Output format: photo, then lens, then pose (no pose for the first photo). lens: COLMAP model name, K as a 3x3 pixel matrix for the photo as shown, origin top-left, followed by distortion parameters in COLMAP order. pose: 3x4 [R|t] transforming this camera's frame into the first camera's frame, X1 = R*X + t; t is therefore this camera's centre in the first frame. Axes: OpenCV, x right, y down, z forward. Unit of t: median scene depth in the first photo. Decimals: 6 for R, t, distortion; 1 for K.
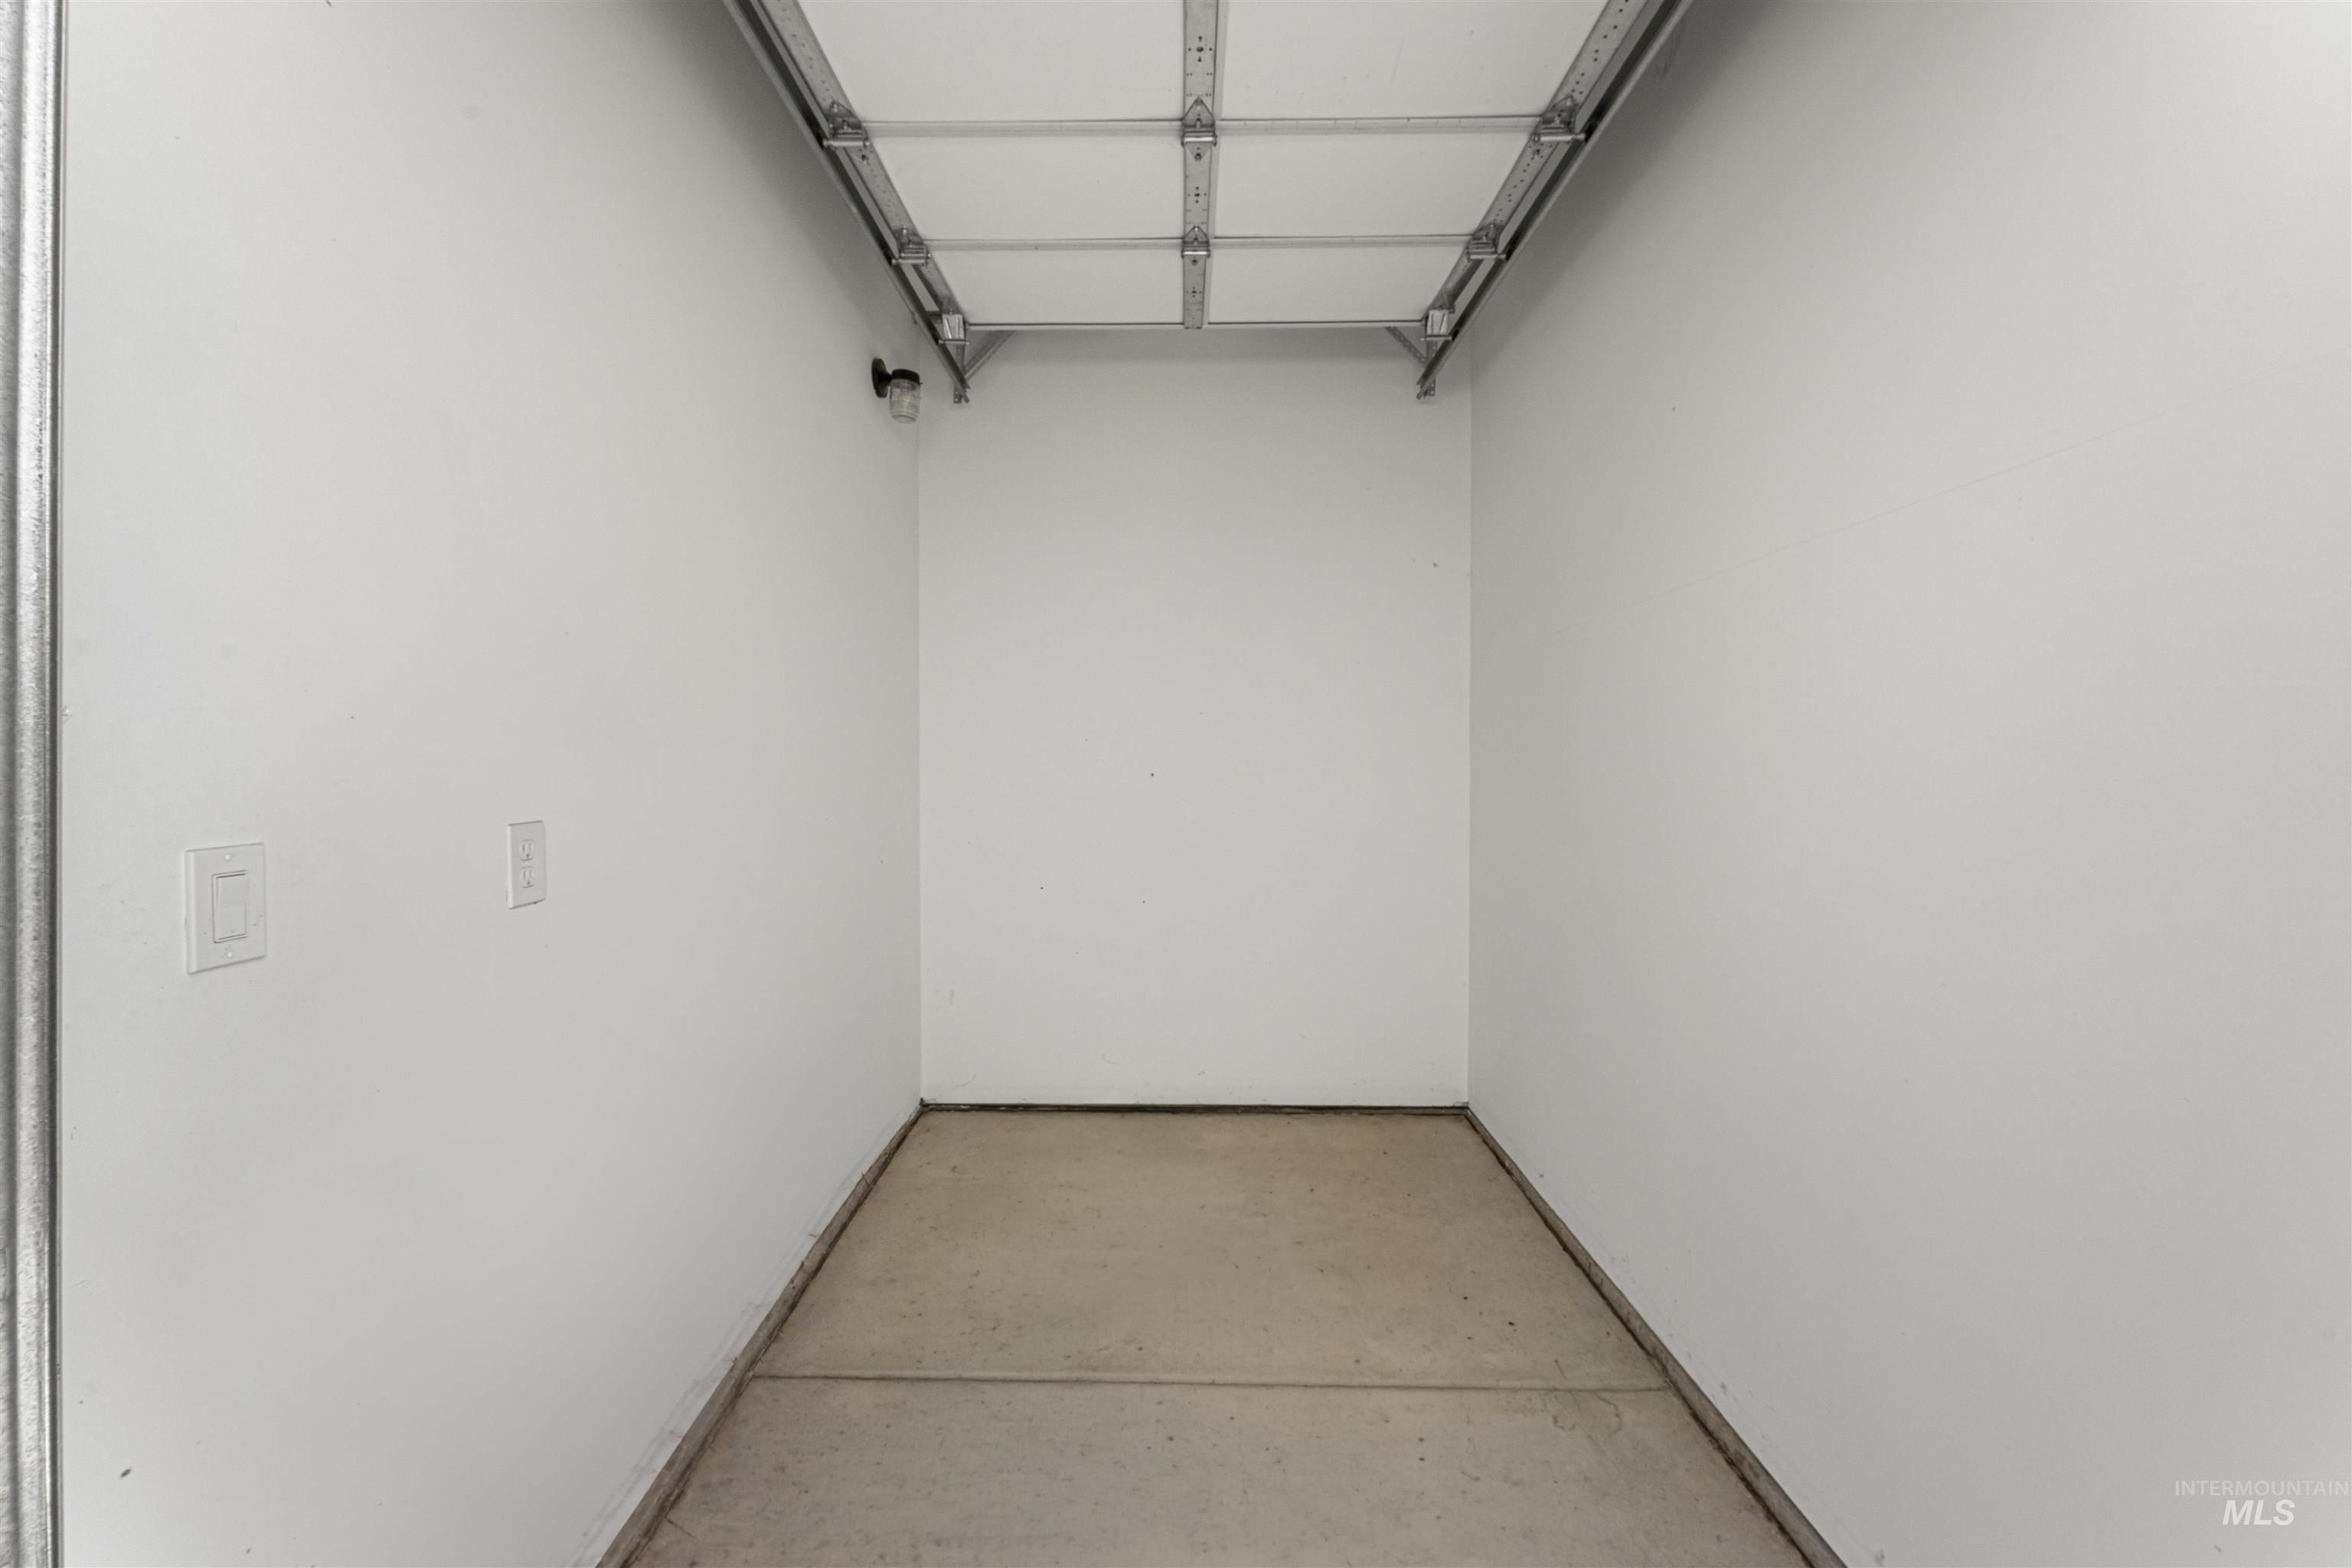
lens RADIAL K [[941.3, 0, 1170.2], [0, 941.3, 767.5], [0, 0, 1]] dist [0.001004, -0.000013]
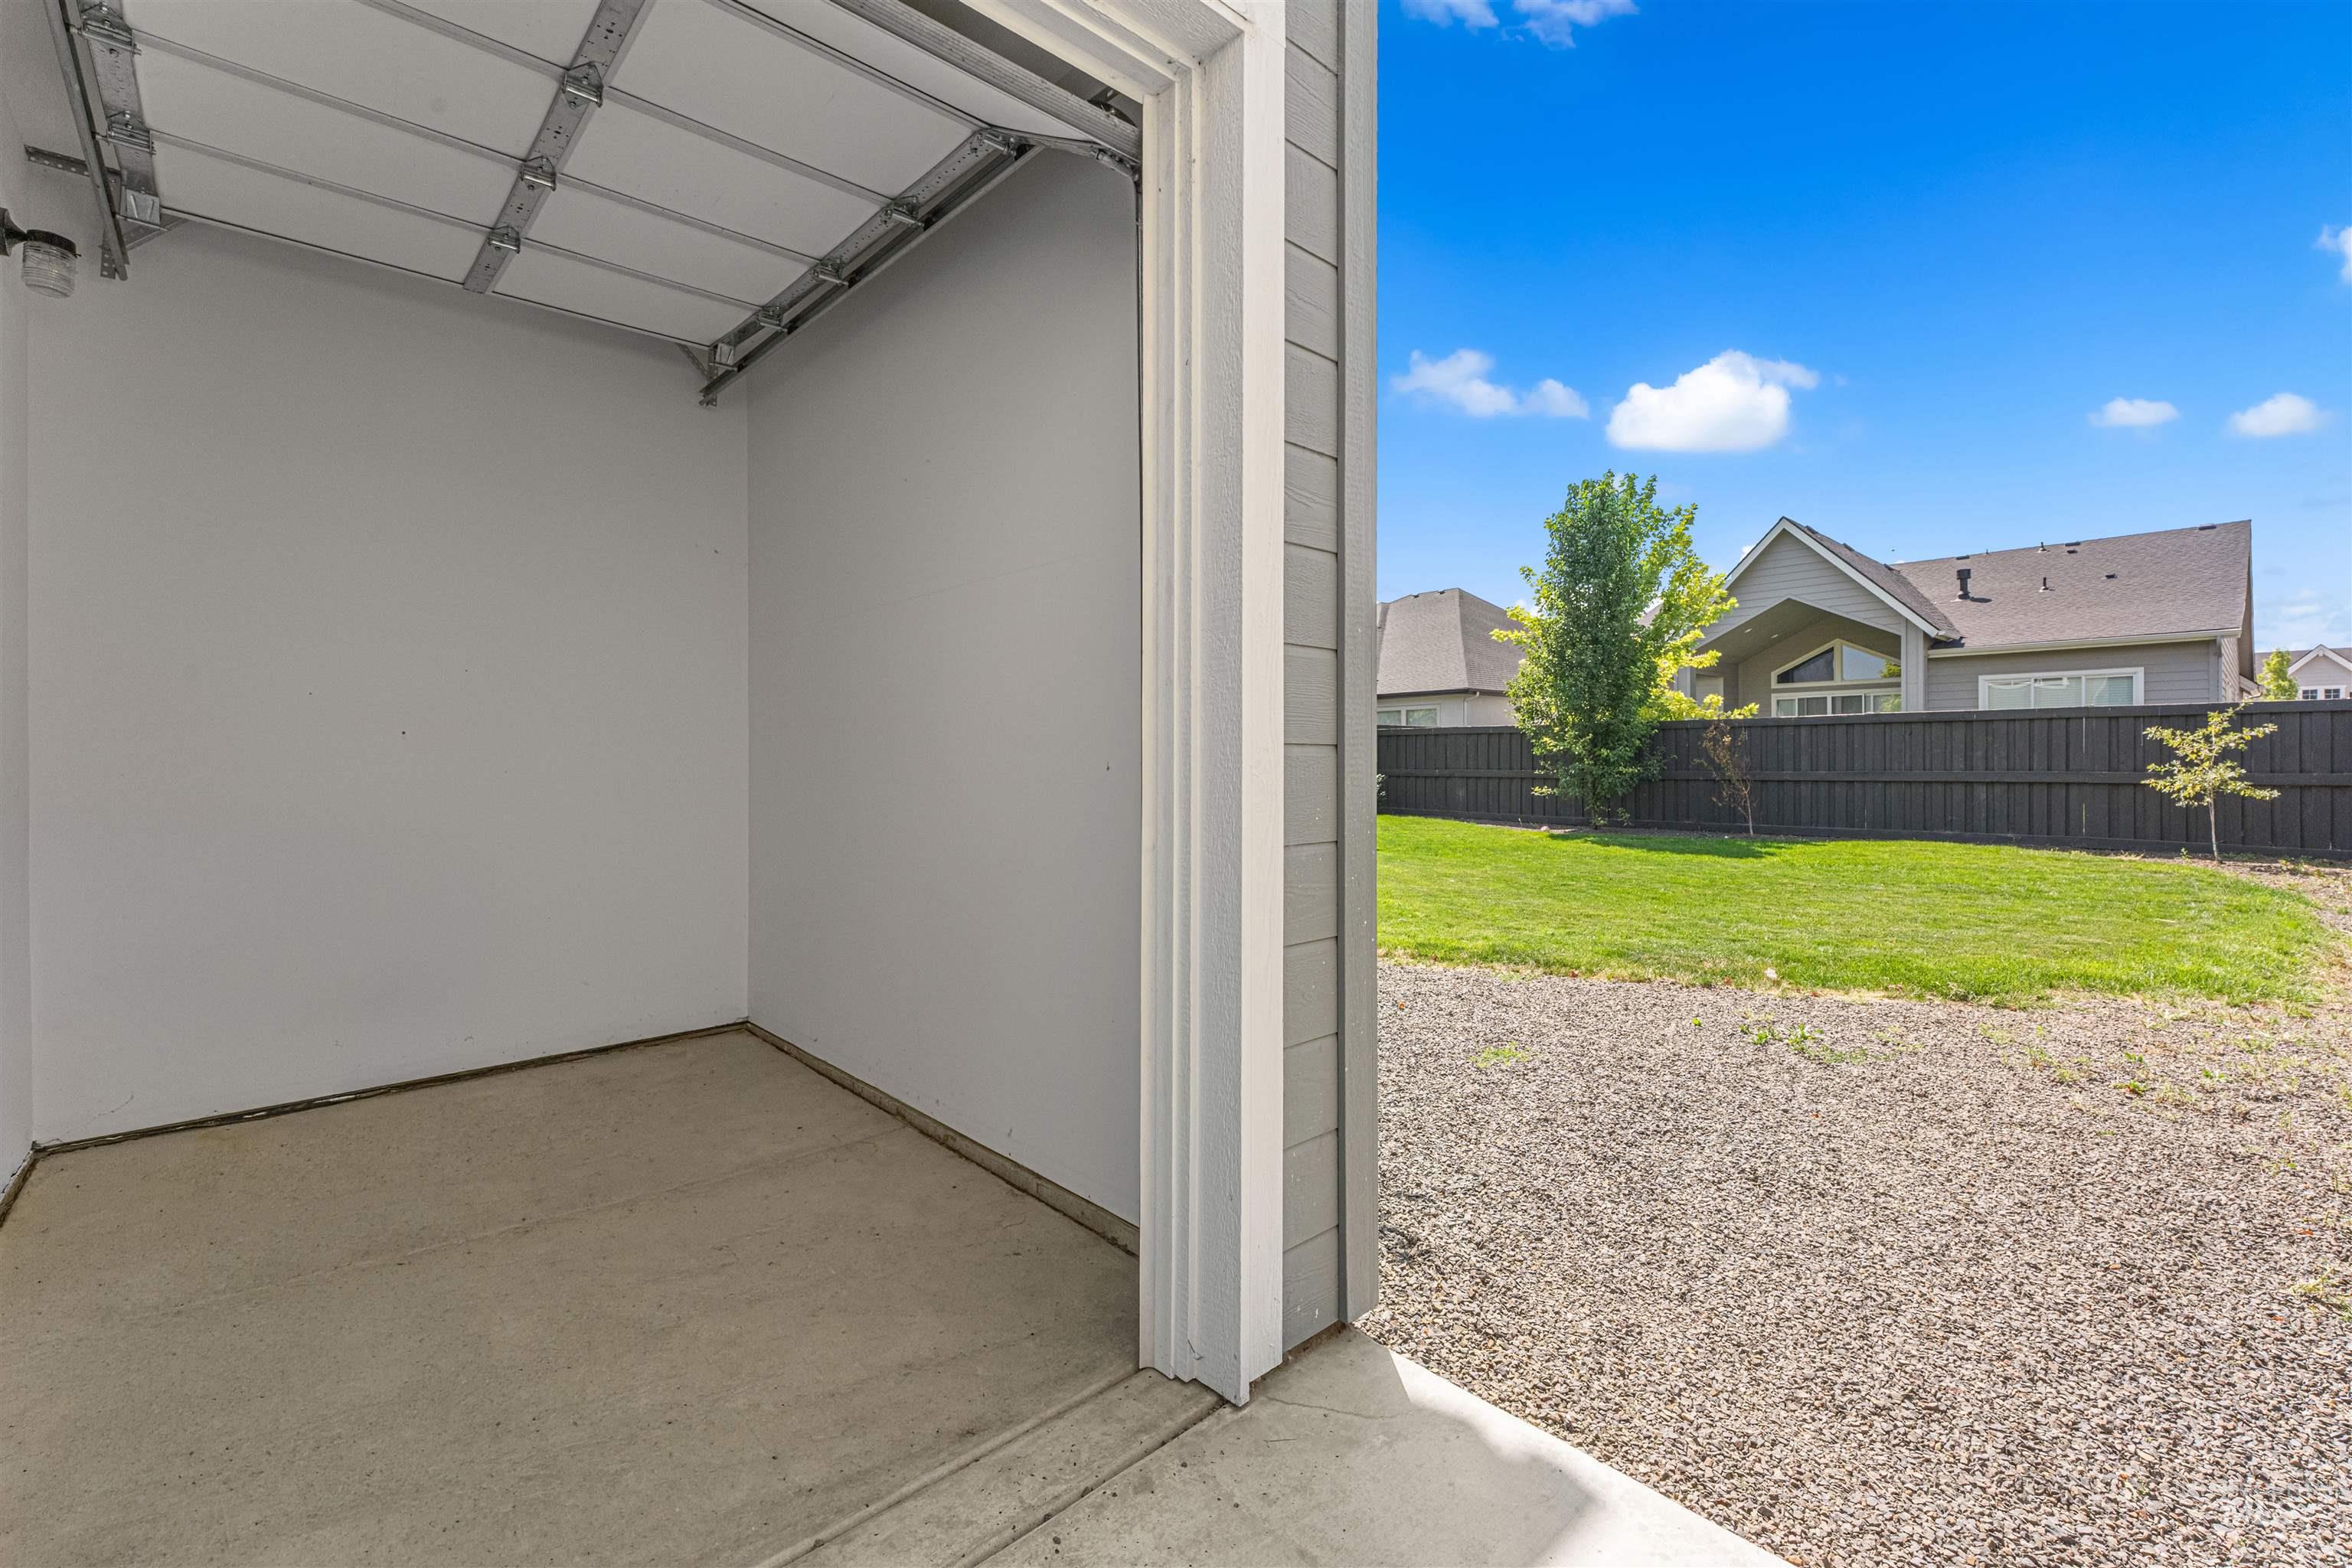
lens RADIAL K [[1011.7, 0, 1184.6], [0, 1011.7, 753.2], [0, 0, 1]] dist [0.001926, 0.000377]
pose [[0.726741, -0.001552, 0.686910, -0.184544], [0.007762, 0.999952, -0.005953, 0.050086], [-0.686868, 0.009658, 0.726718, -0.347972]]
